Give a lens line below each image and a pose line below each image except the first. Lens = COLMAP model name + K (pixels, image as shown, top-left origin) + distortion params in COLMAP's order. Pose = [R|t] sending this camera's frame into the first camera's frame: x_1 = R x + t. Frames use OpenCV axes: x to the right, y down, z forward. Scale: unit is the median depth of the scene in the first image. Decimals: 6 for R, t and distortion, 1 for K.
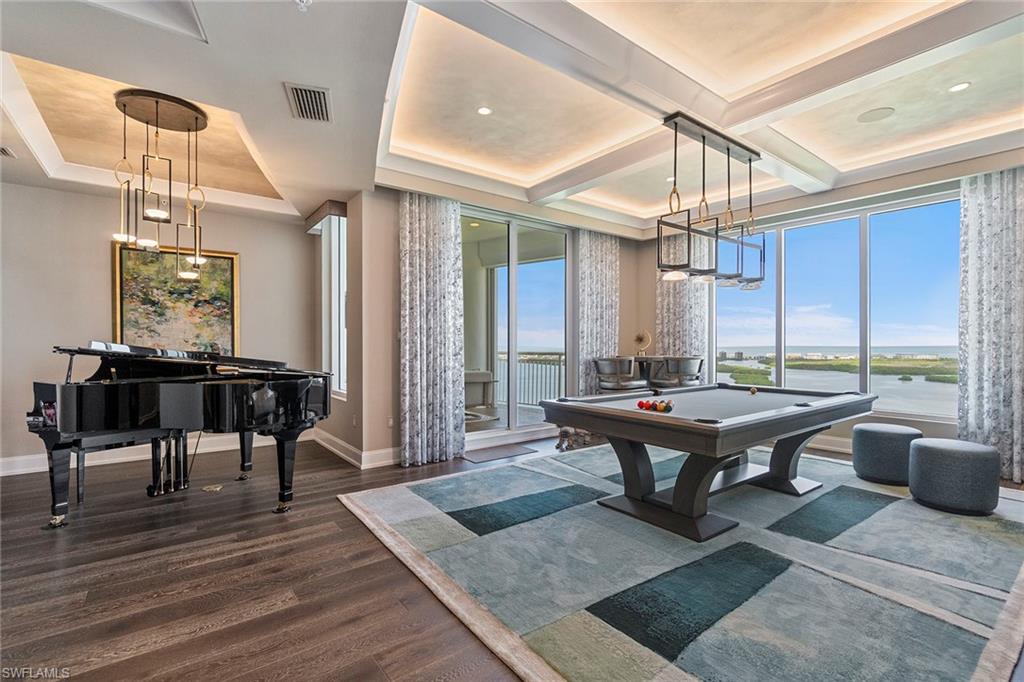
lens RADIAL K [[457.4, 0, 504.1], [0, 457.4, 346.0], [0, 0, 1]] dist [-0.014176, 0.001379]
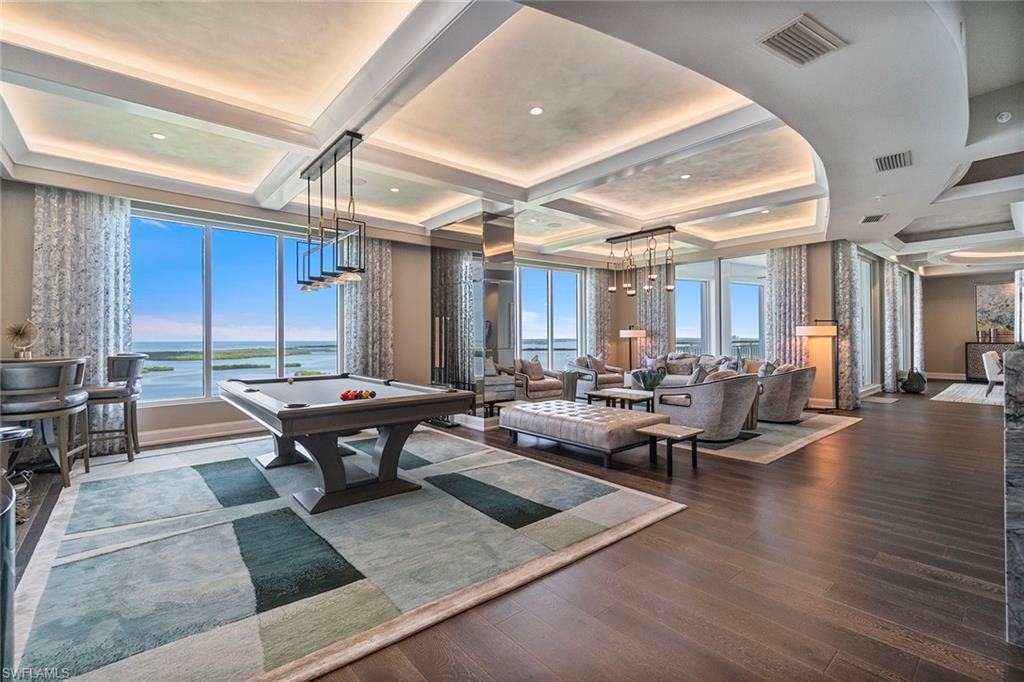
lens RADIAL K [[457.4, 0, 504.2], [0, 457.4, 335.1], [0, 0, 1]] dist [-0.014176, 0.001379]
pose [[-0.063973, 0.007427, 0.997924, -0.723549], [0.011671, 0.999909, -0.006694, 0.000595], [-0.997883, 0.011219, -0.064054, 0.672640]]
